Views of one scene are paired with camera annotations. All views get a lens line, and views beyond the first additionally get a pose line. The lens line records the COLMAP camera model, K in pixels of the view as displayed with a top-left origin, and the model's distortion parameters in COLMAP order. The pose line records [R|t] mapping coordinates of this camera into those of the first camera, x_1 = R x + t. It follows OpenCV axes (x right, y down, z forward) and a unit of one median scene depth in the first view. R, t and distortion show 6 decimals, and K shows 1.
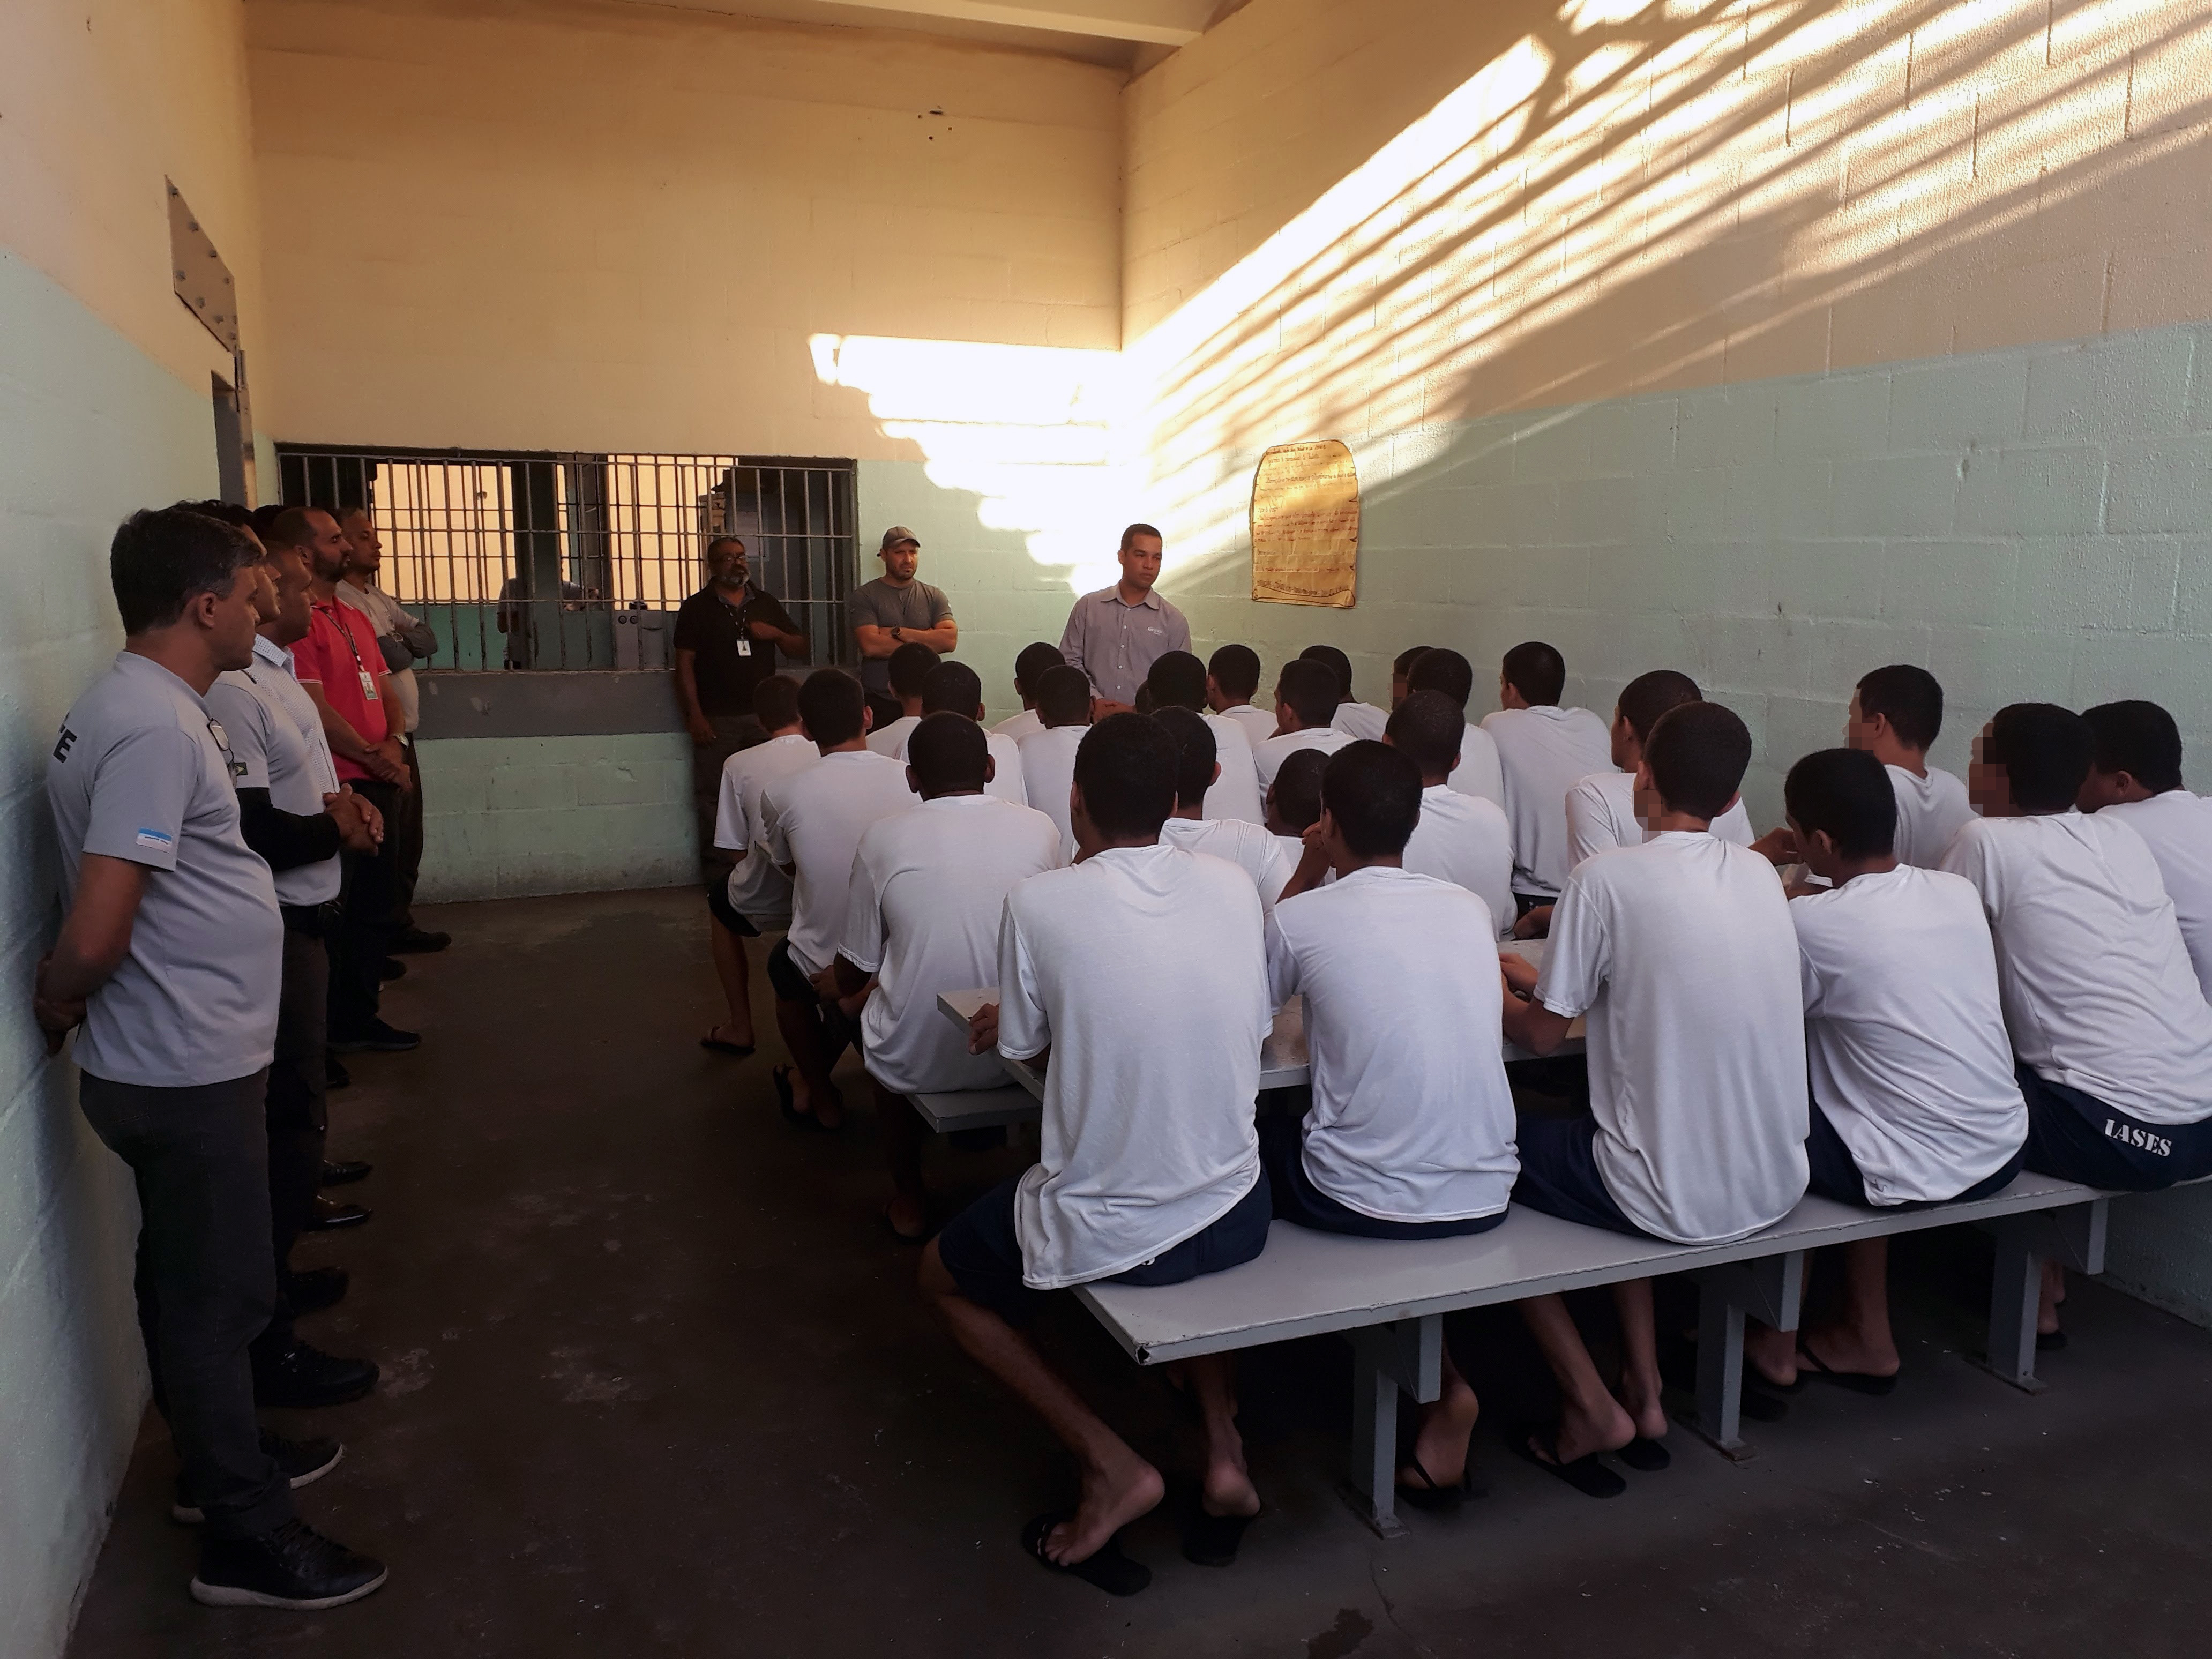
lens RADIAL K [[1758.7, 0, 1108.7], [0, 1758.7, 834.9], [0, 0, 1]] dist [0.083005, -0.144468]
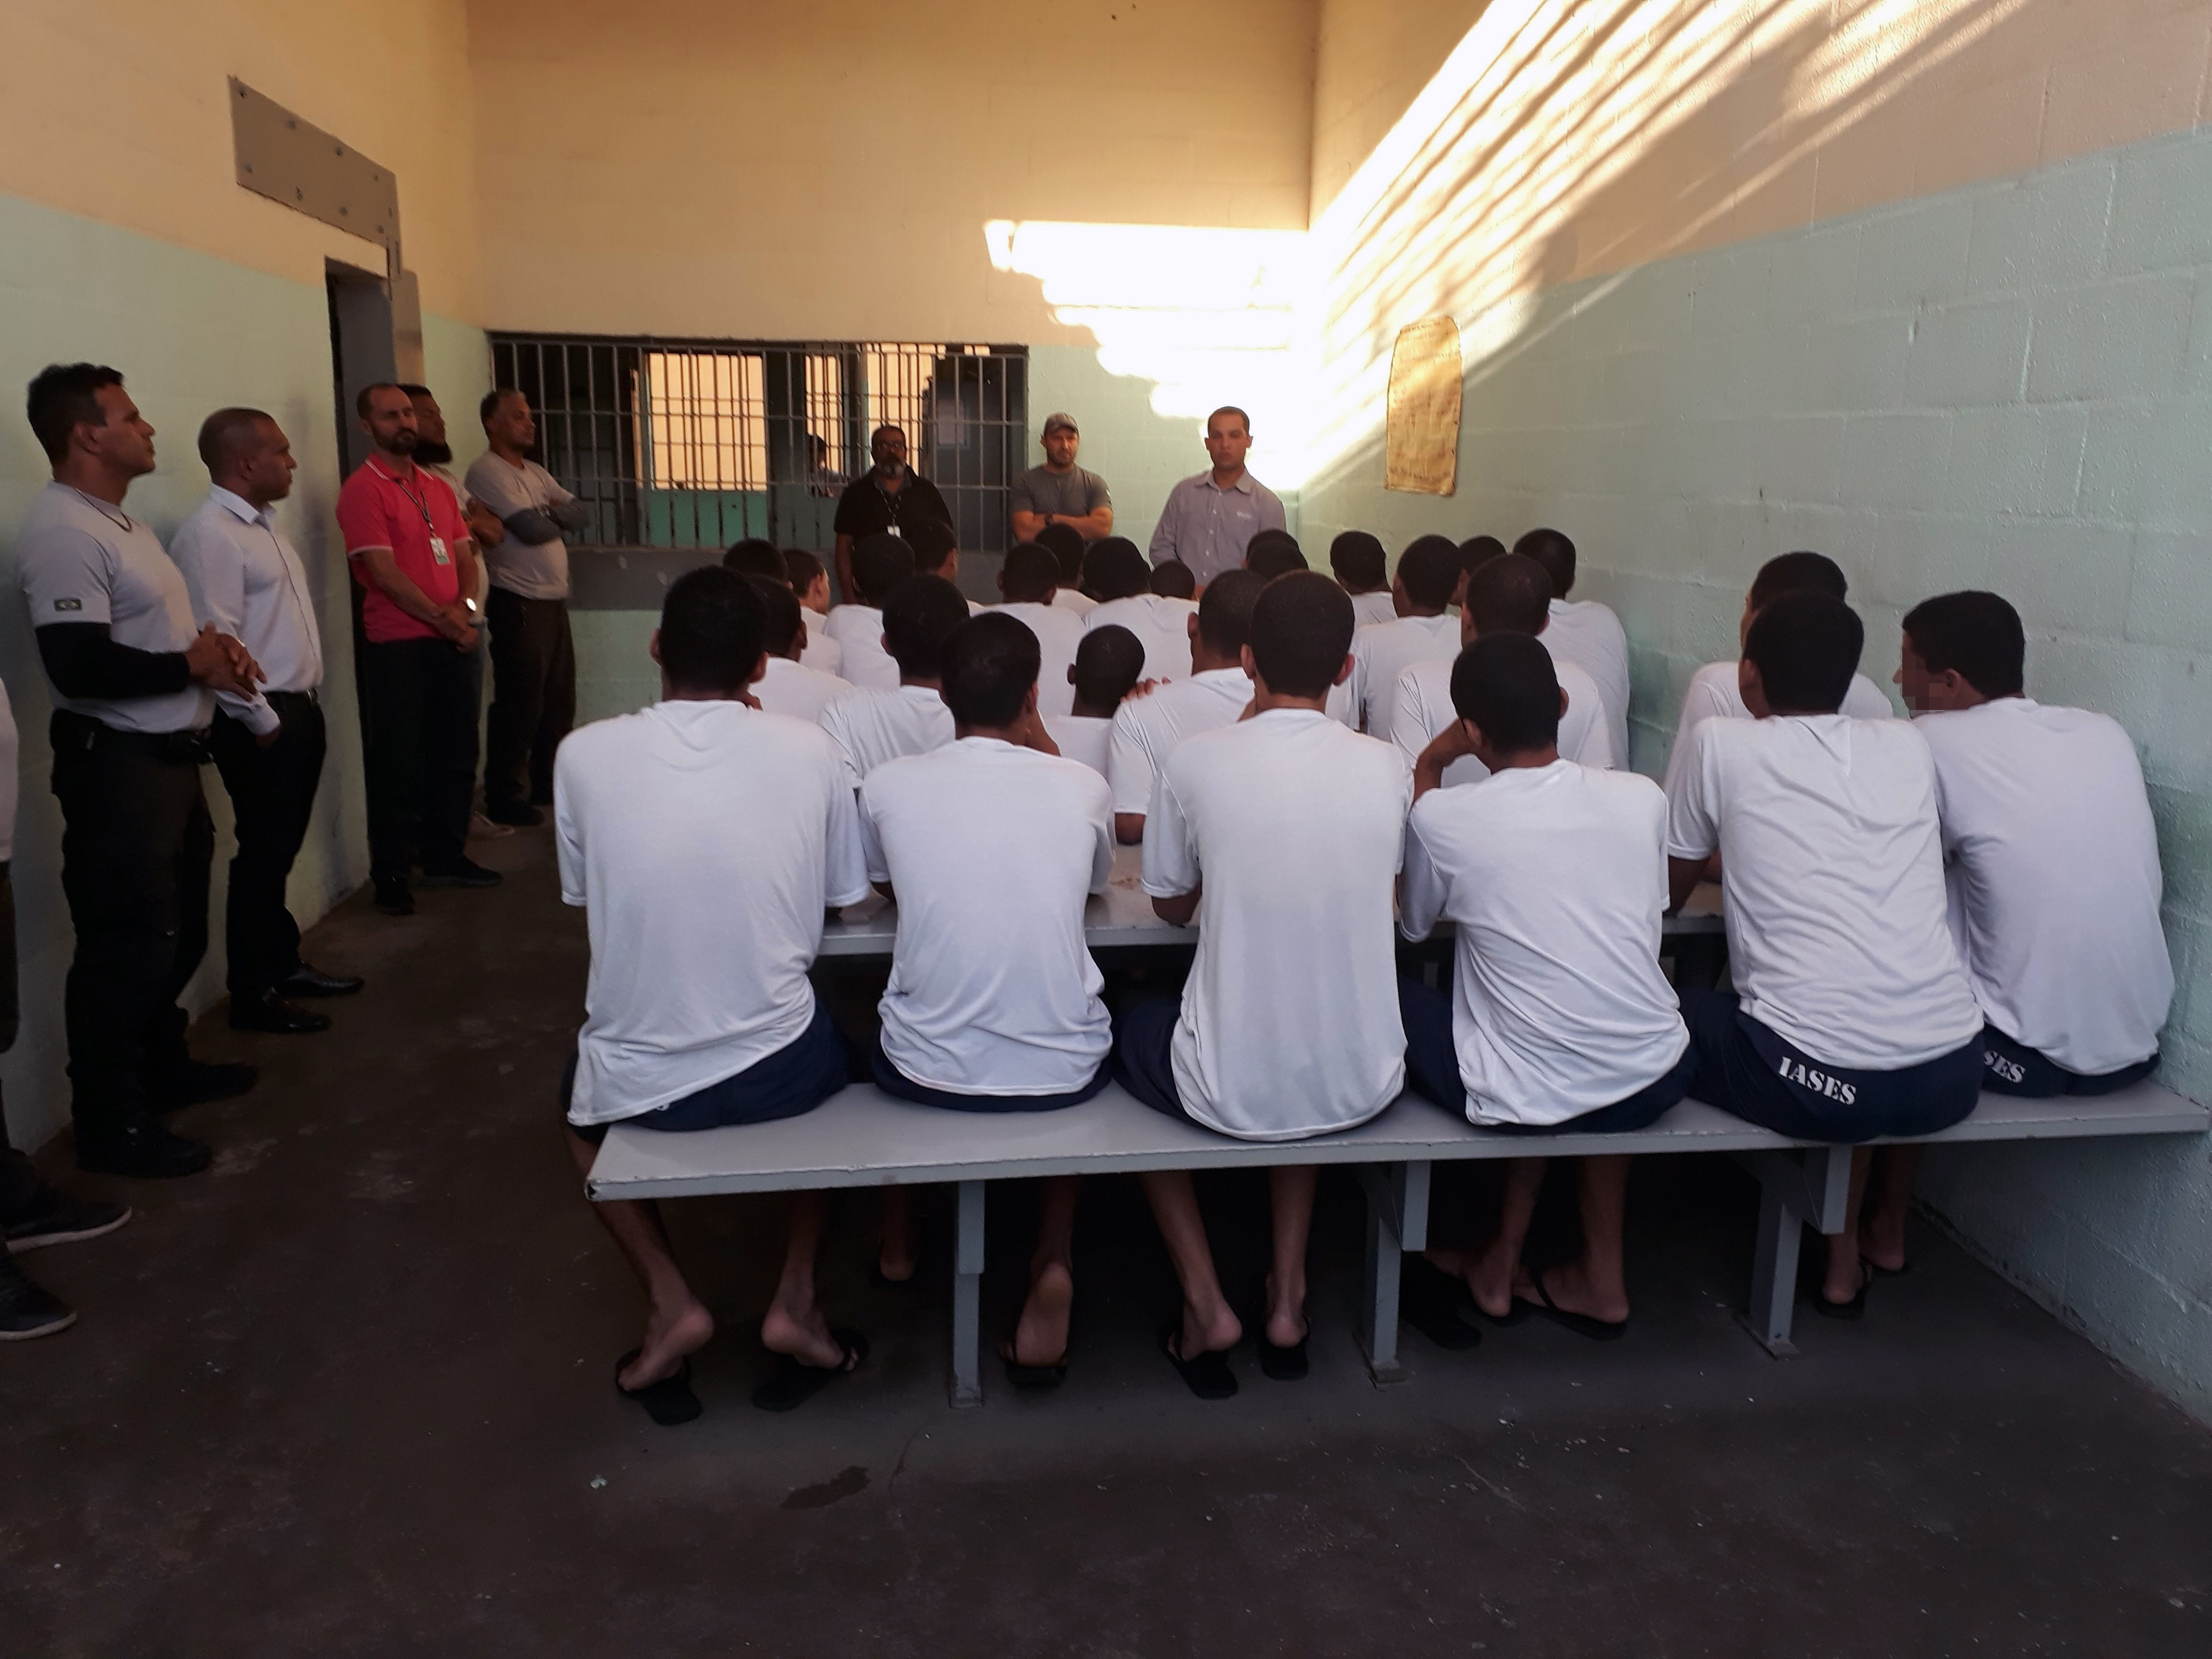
lens RADIAL K [[1741.1, 0, 1106.7], [0, 1741.1, 819.9], [0, 0, 1]] dist [0.056167, -0.076740]
pose [[0.971520, 0.054583, -0.230584, 0.337390], [-0.043229, 0.997604, 0.054012, 0.006628], [0.232980, -0.042506, 0.971552, 0.056129]]
